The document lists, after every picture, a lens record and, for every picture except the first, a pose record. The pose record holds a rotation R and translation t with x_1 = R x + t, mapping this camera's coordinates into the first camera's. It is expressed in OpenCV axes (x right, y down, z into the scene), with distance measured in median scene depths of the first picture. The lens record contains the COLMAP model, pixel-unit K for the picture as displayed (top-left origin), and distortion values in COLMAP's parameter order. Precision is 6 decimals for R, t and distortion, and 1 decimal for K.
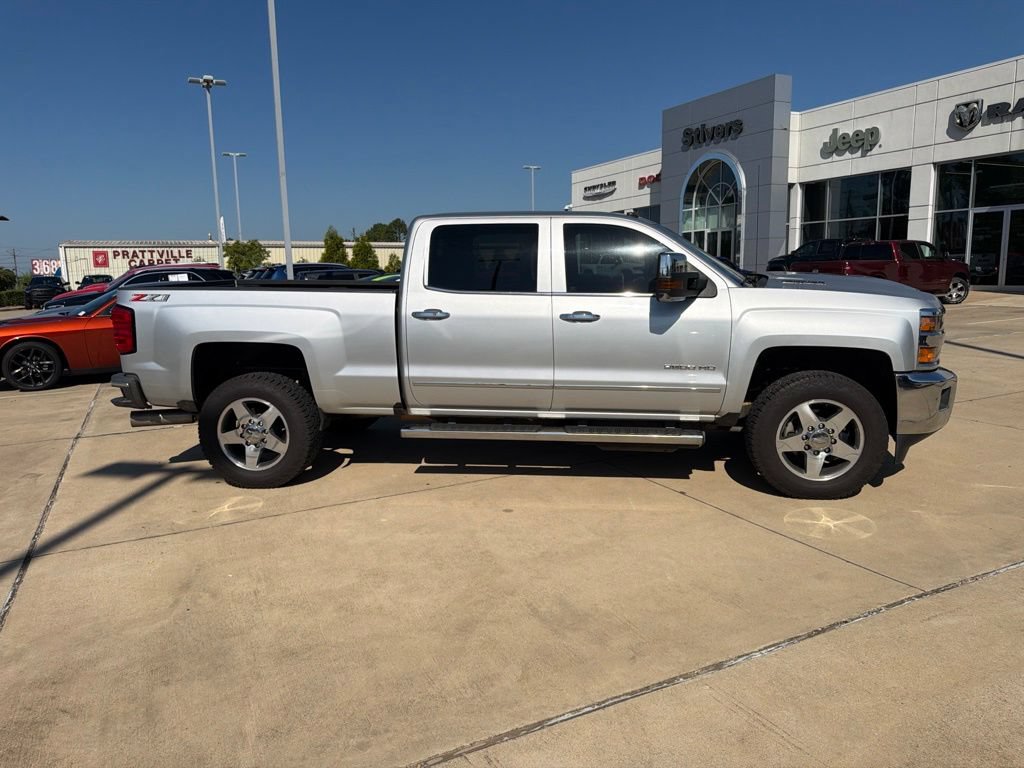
lens RADIAL K [[726.1, 0, 508.1], [0, 726.1, 390.1], [0, 0, 1]] dist [0.036884, -0.046977]
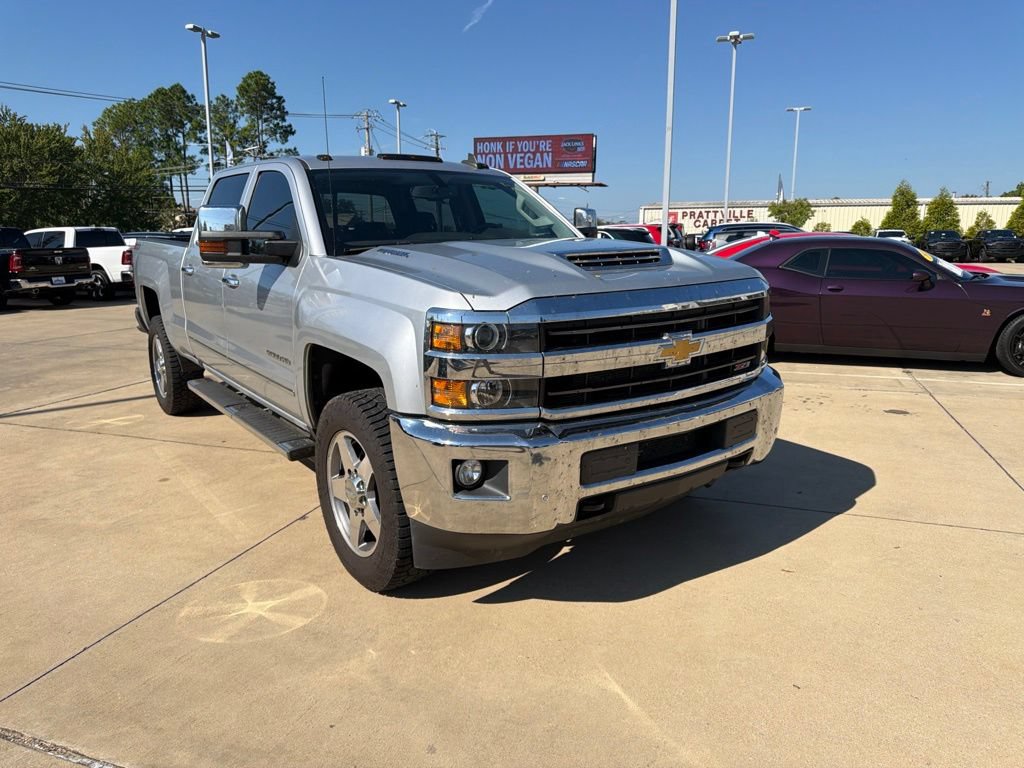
lens RADIAL K [[726.1, 0, 507.8], [0, 726.1, 383.0], [0, 0, 1]] dist [0.036884, -0.046977]
pose [[0.692605, 0.160977, -0.703125, 0.192405], [-0.130462, 0.986659, 0.097380, -0.022252], [0.709421, 0.024285, 0.704366, 0.126300]]
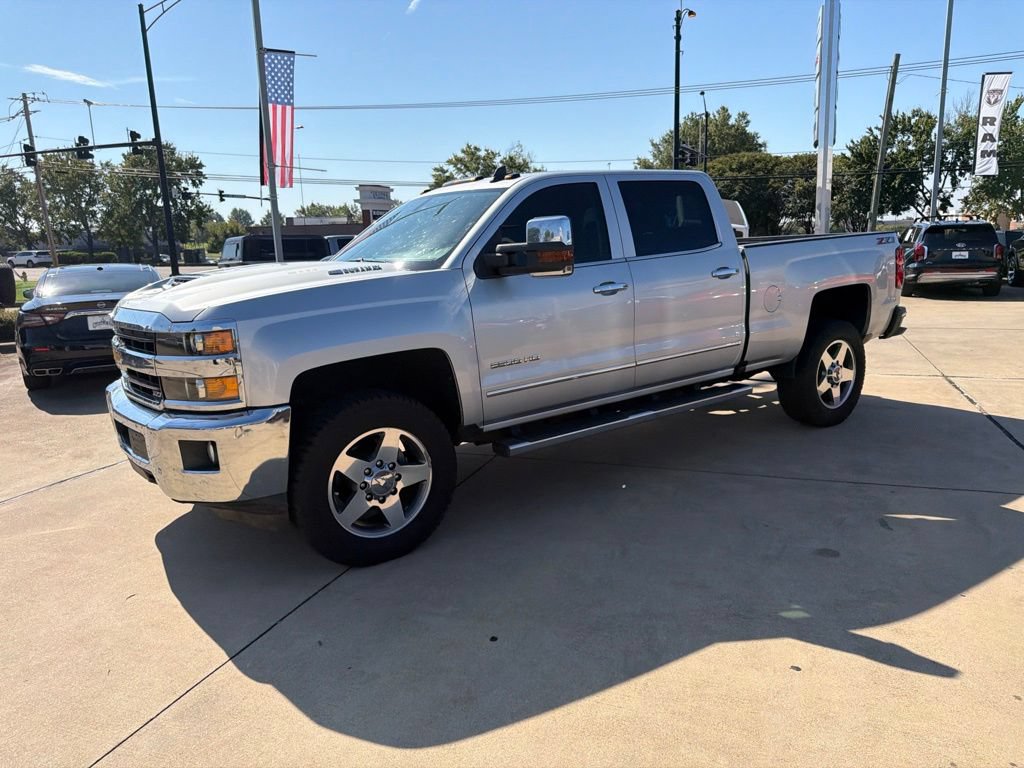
lens RADIAL K [[726.1, 0, 505.4], [0, 726.1, 381.2], [0, 0, 1]] dist [0.036884, -0.046977]
pose [[-0.729260, 0.179541, -0.660261, 0.171402], [-0.062280, 0.943537, 0.325359, -0.070001], [0.681396, 0.278392, -0.676903, 0.390485]]
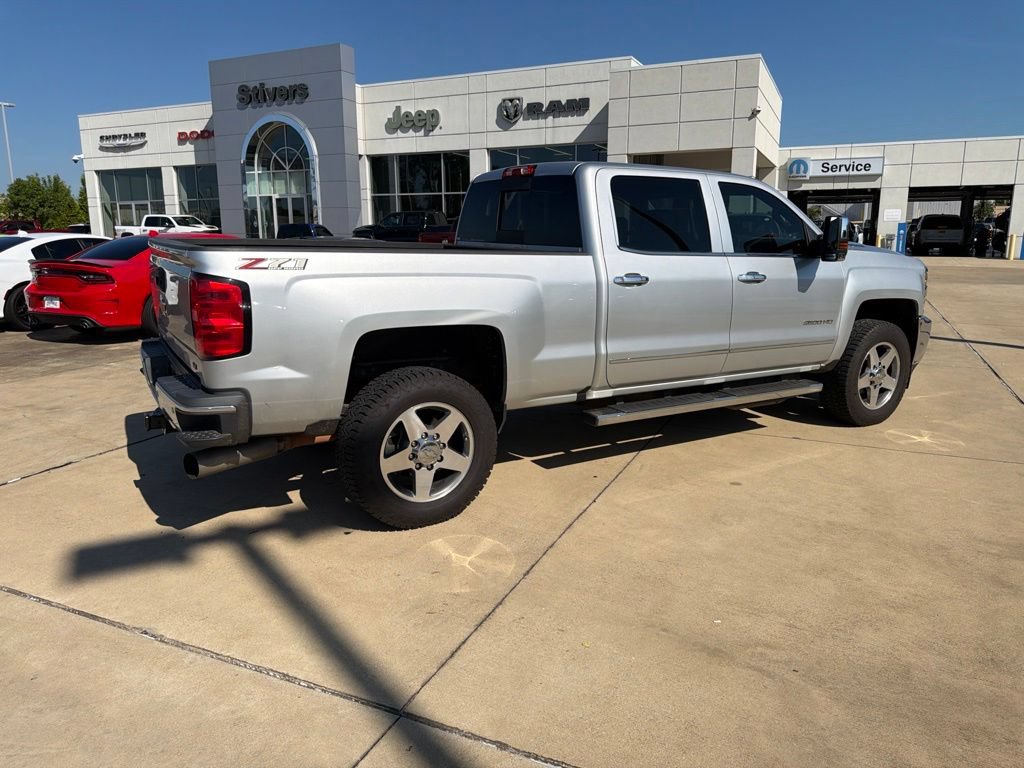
lens RADIAL K [[726.1, 0, 506.8], [0, 726.1, 380.8], [0, 0, 1]] dist [0.036884, -0.046977]
pose [[0.777798, -0.106711, 0.619389, -0.161302], [0.088913, 0.994252, 0.059642, -0.010218], [-0.622193, 0.008682, 0.782816, 0.086059]]
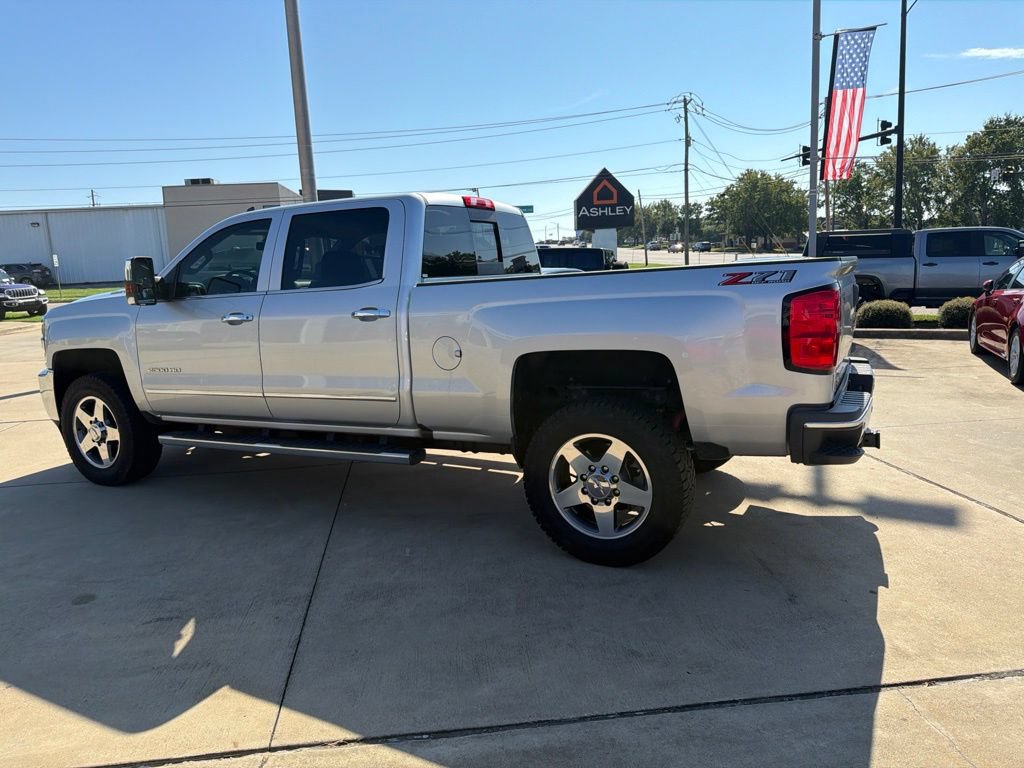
lens RADIAL K [[726.1, 0, 508.3], [0, 726.1, 376.4], [0, 0, 1]] dist [0.036884, -0.046977]
pose [[-0.941820, 0.011011, 0.335936, -0.099701], [0.119678, 0.944947, 0.304553, -0.071175], [-0.314089, 0.327038, -0.891288, 0.435313]]
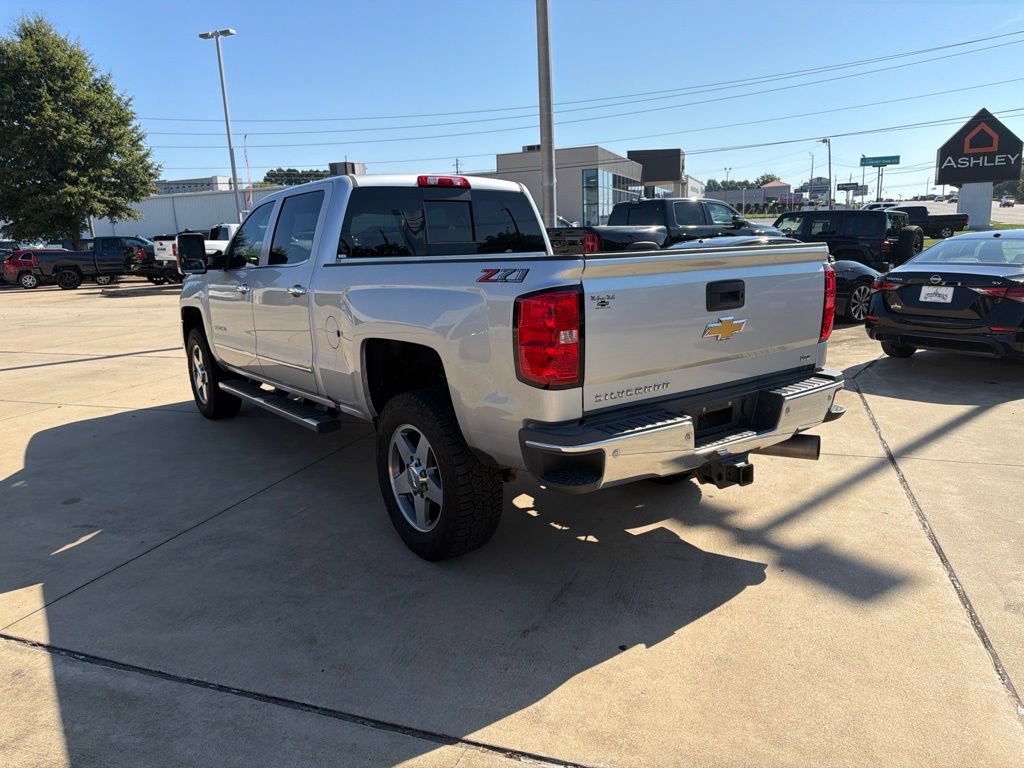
lens RADIAL K [[726.1, 0, 504.5], [0, 726.1, 388.6], [0, 0, 1]] dist [0.036884, -0.046977]
pose [[-0.694380, -0.100272, 0.712588, -0.184919], [0.173949, 0.937489, 0.301423, -0.060386], [-0.698268, 0.333256, -0.633531, 0.377595]]
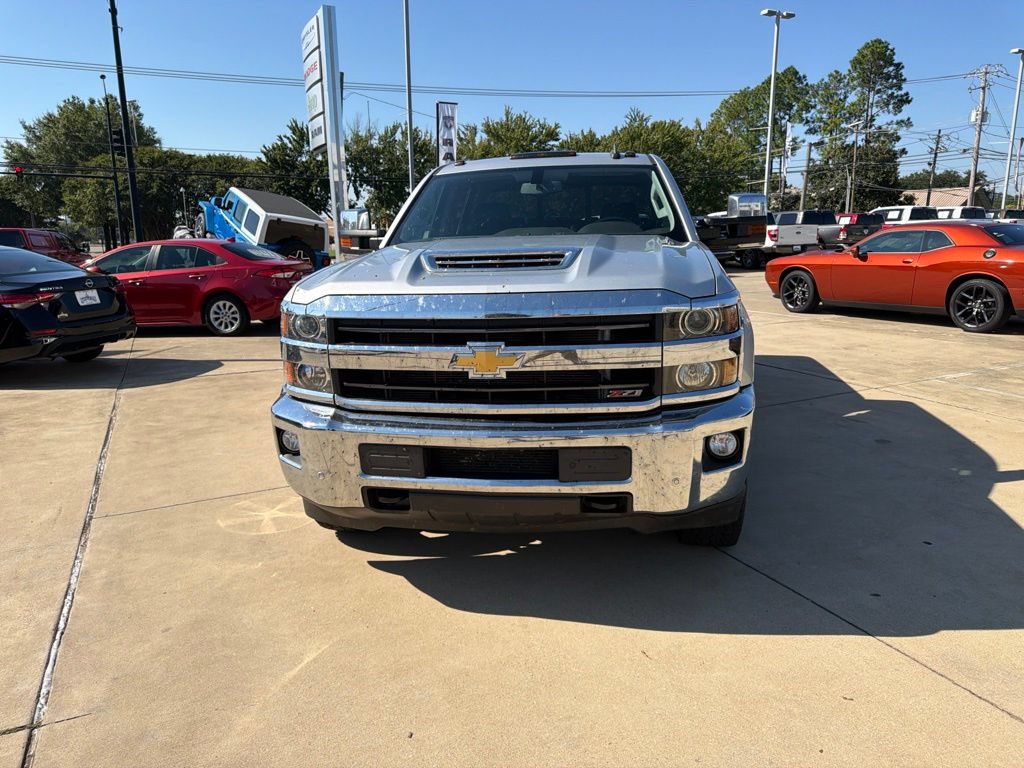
lens RADIAL K [[726.1, 0, 507.2], [0, 726.1, 381.9], [0, 0, 1]] dist [0.036884, -0.046977]
pose [[-0.016200, 0.234906, -0.971883, 0.235327], [-0.149759, 0.960476, 0.234645, -0.042952], [0.988590, 0.149350, 0.019620, 0.230467]]
